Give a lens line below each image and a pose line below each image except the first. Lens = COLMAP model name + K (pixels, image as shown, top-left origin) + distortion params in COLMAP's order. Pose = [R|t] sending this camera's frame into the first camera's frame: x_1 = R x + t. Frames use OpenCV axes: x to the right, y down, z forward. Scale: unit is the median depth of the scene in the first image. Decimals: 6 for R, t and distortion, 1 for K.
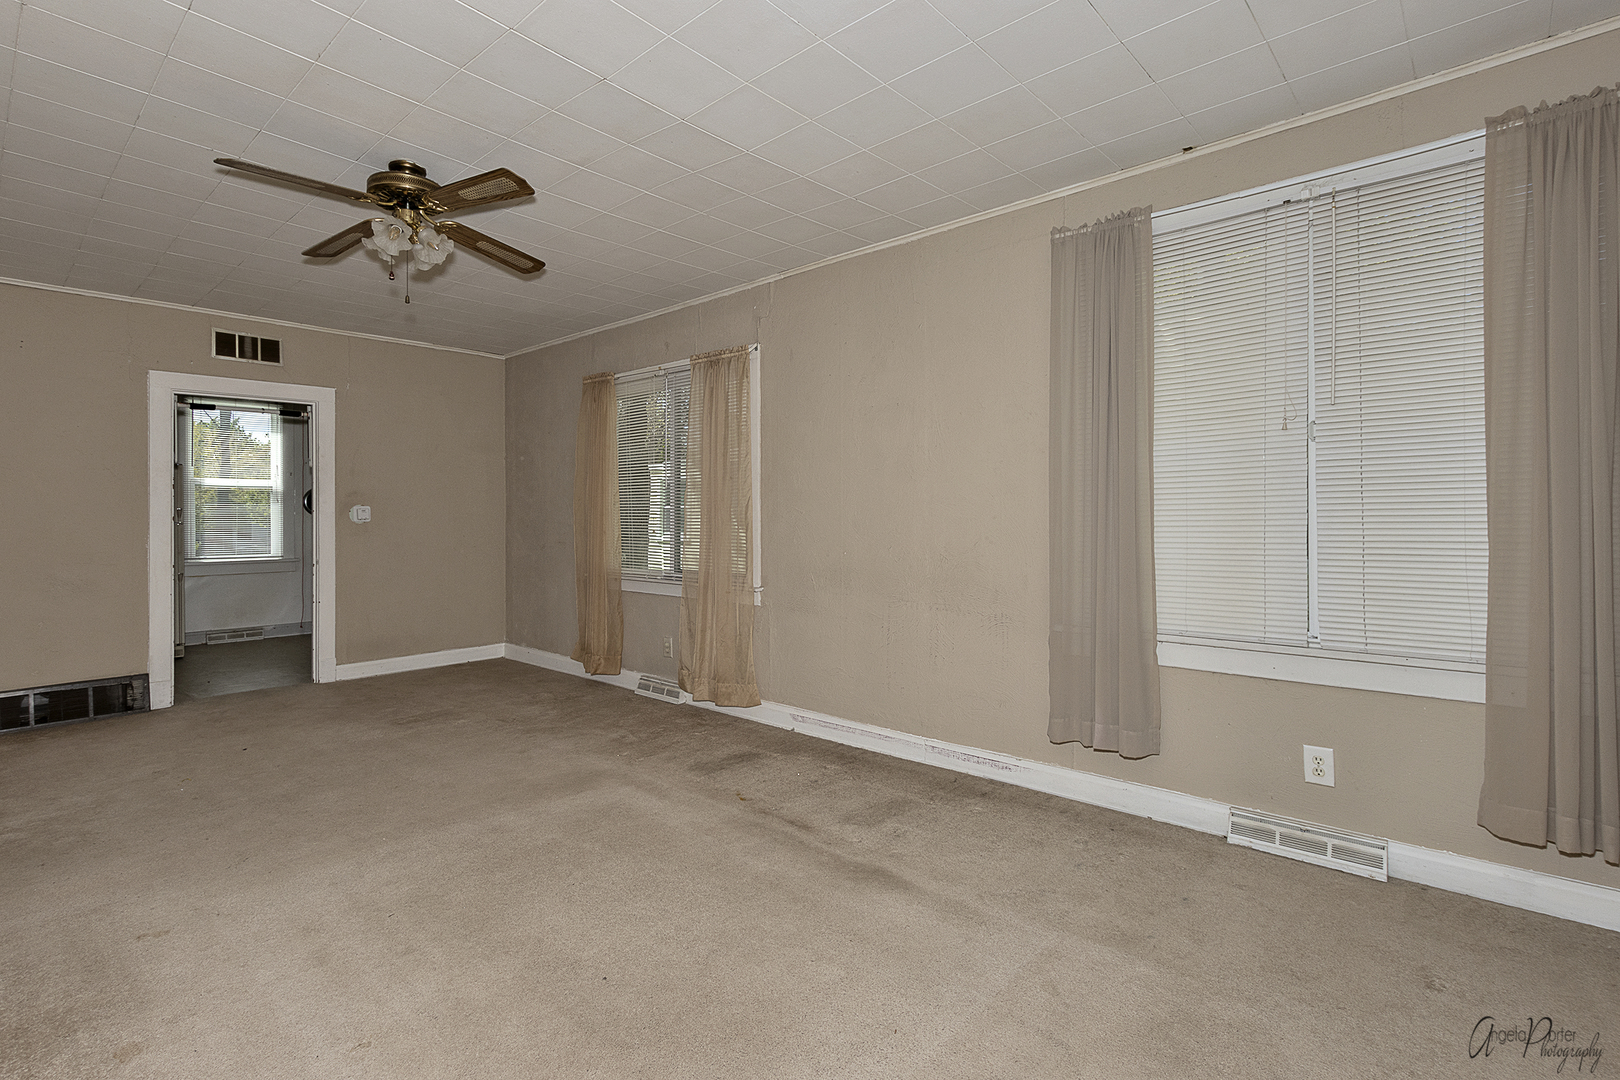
lens RADIAL K [[746.0, 0, 803.3], [0, 746.0, 514.7], [0, 0, 1]] dist [-0.012804, -0.000195]
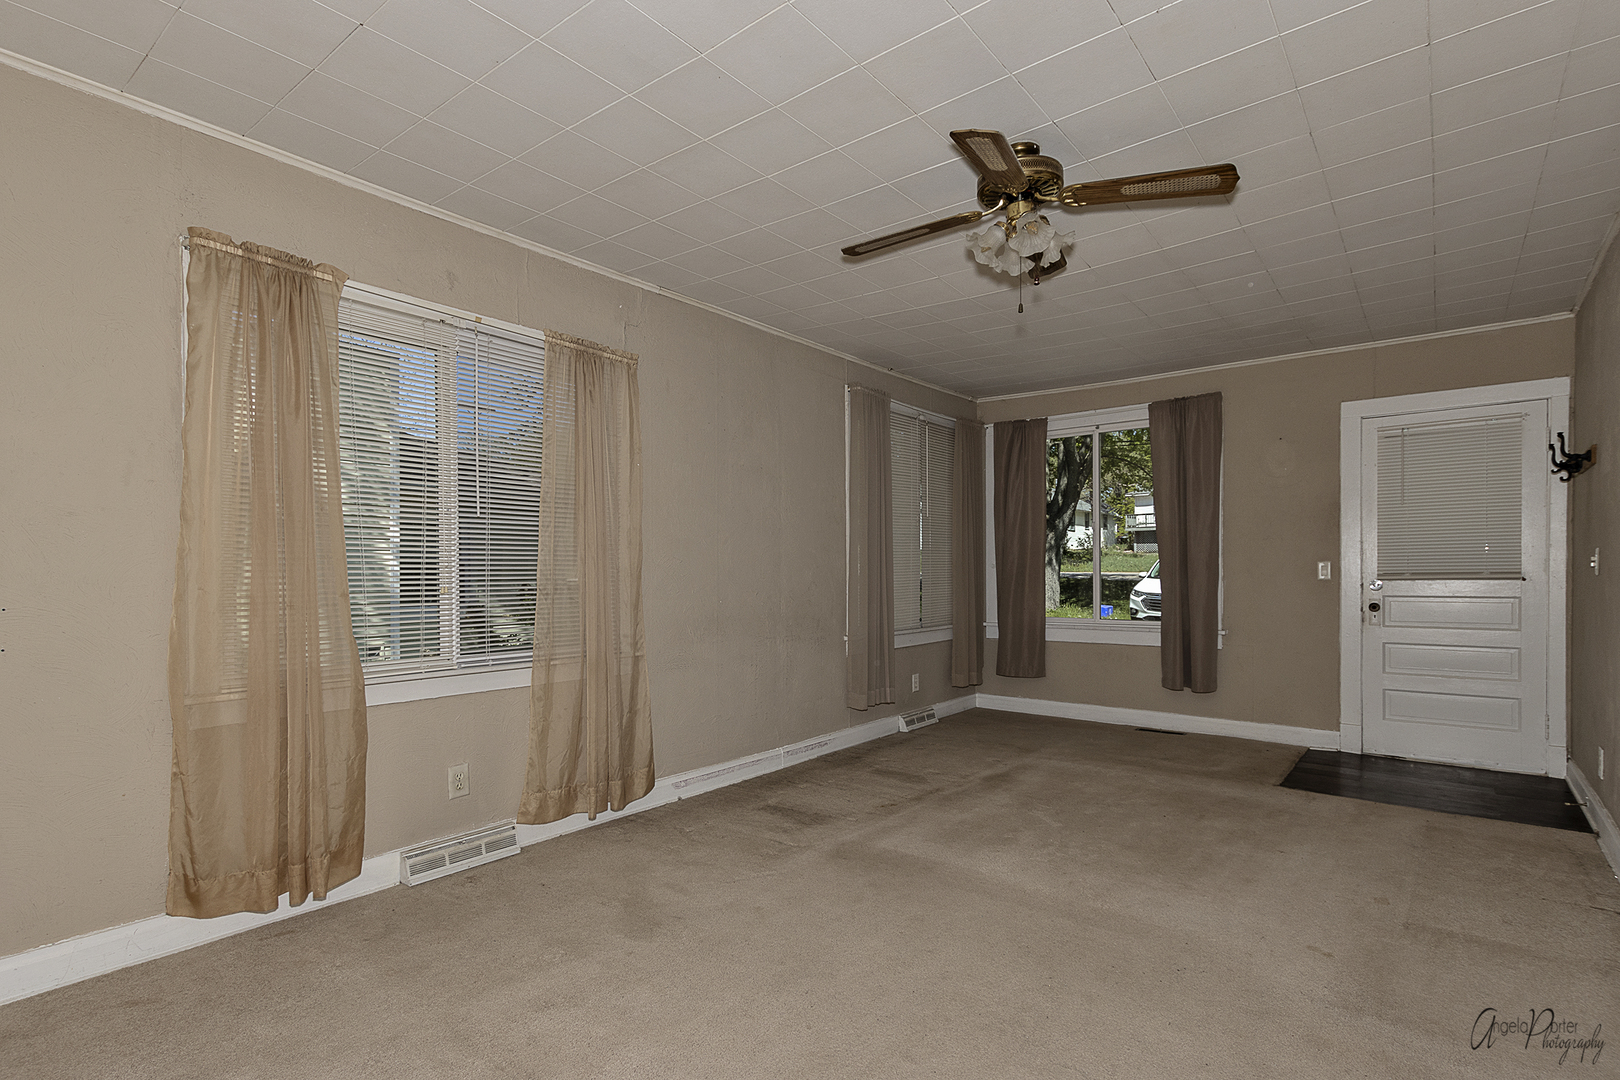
lens RADIAL K [[784.2, 0, 815.8], [0, 784.2, 567.9], [0, 0, 1]] dist [0.000737, -0.000245]
pose [[-0.045319, 0.005995, 0.998955, -0.922514], [0.000553, 0.999982, -0.005976, 0.011033], [-0.998972, 0.000282, -0.045322, 0.823502]]
